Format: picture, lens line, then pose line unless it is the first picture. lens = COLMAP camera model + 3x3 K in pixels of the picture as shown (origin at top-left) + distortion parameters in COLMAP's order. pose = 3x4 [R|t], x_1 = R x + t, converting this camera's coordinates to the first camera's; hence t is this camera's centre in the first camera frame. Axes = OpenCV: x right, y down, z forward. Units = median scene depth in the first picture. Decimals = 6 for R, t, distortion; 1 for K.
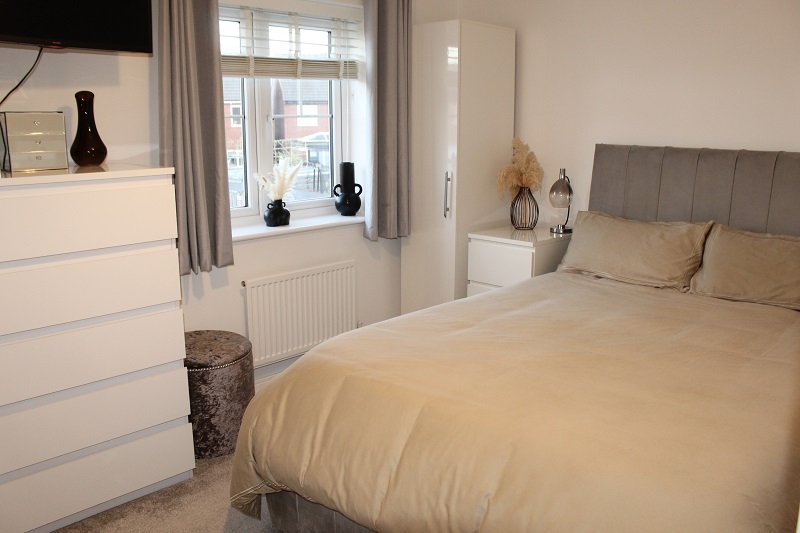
lens RADIAL K [[667.3, 0, 395.7], [0, 667.3, 264.1], [0, 0, 1]] dist [-0.129945, 0.094534]
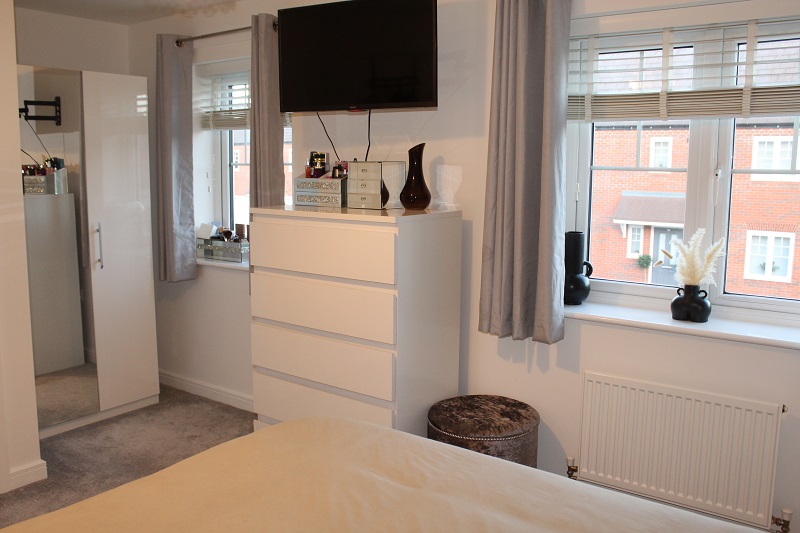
lens RADIAL K [[701.0, 0, 398.9], [0, 701.0, 266.1], [0, 0, 1]] dist [-0.137545, 0.008461]
pose [[0.117298, 0.133678, -0.984059, 0.608070], [-0.216831, 0.970439, 0.105982, -0.150049], [0.969136, 0.200943, 0.142816, 0.688160]]
